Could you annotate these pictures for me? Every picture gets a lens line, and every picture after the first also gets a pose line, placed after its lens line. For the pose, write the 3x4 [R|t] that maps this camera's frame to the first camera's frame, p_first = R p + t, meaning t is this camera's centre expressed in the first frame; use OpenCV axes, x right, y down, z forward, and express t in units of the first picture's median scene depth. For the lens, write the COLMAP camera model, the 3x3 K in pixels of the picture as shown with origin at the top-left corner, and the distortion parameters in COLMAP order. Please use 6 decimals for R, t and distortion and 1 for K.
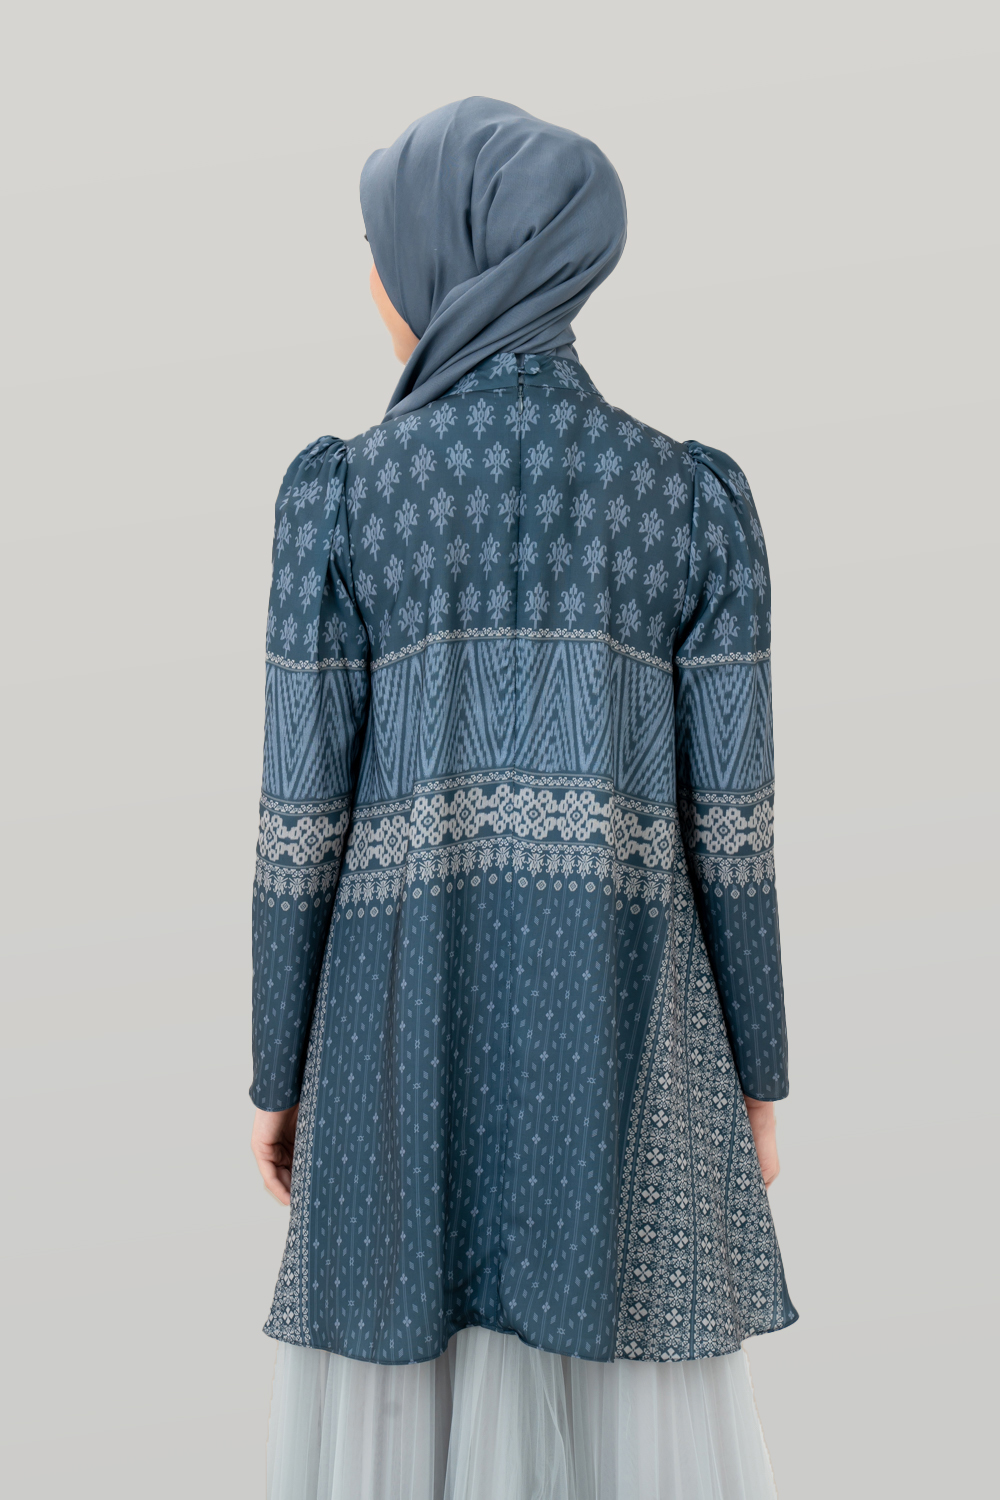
lens RADIAL K [[3007.2, 0, 398.5], [0, 3007.2, 751.1], [0, 0, 1]] dist [-0.117571, 1.425193]
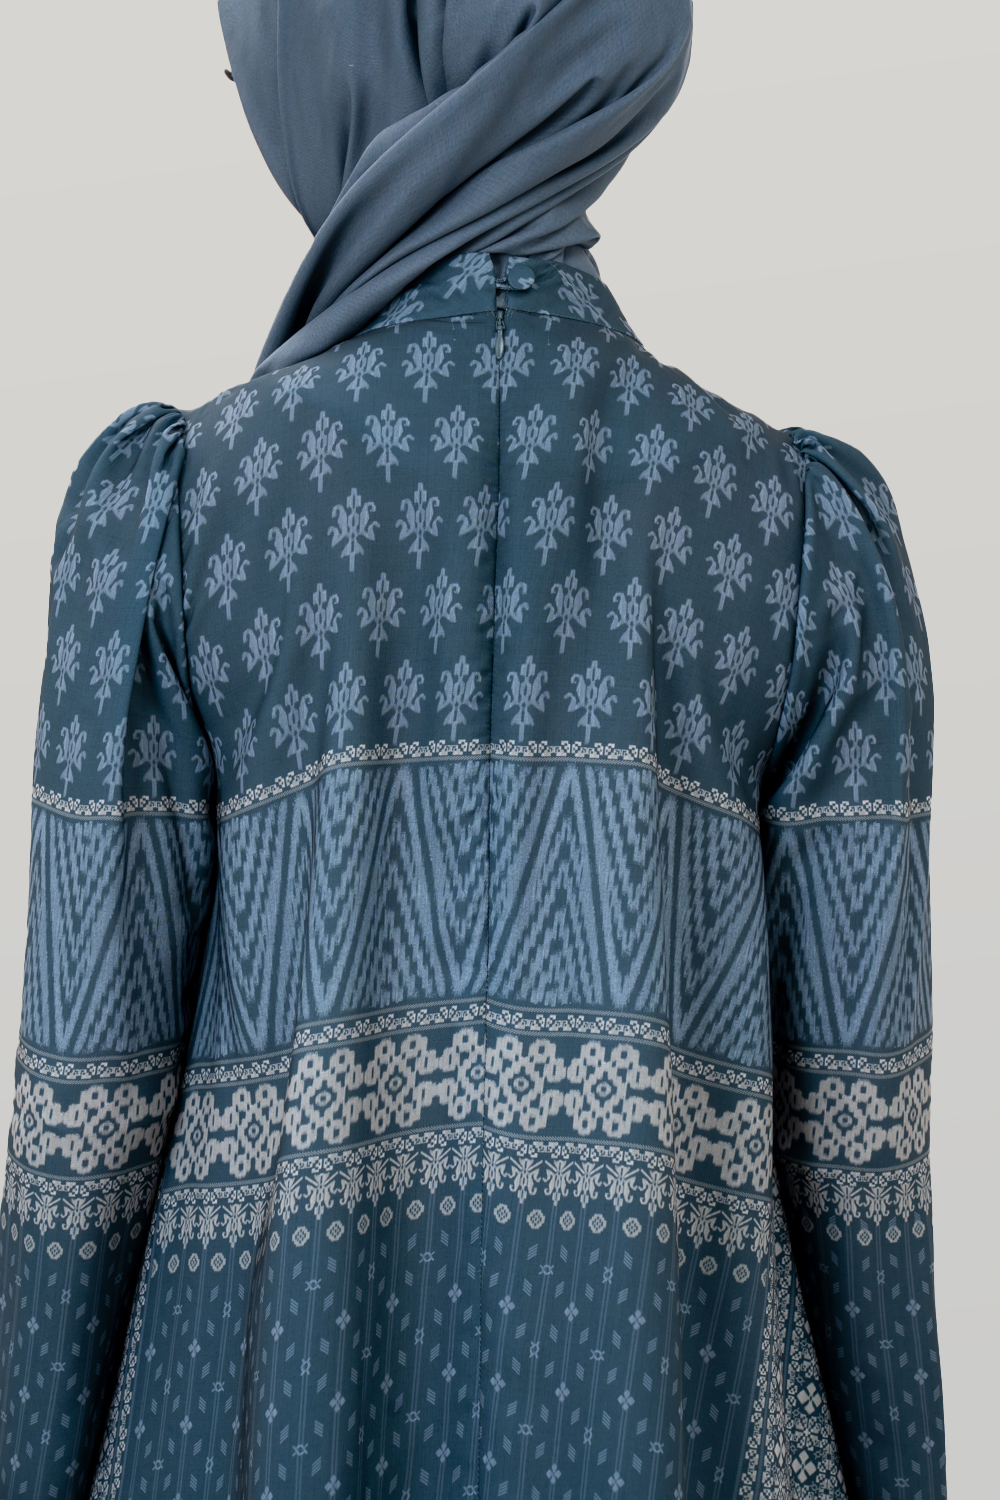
lens RADIAL K [[3007.2, 0, 398.5], [0, 3007.2, 751.1], [0, 0, 1]] dist [-0.117571, 1.425193]
pose [[0.998745, 0.017778, 0.046816, -0.002600], [-0.013455, 0.995752, -0.091087, 0.010314], [-0.048236, 0.090343, 0.994742, 0.456147]]
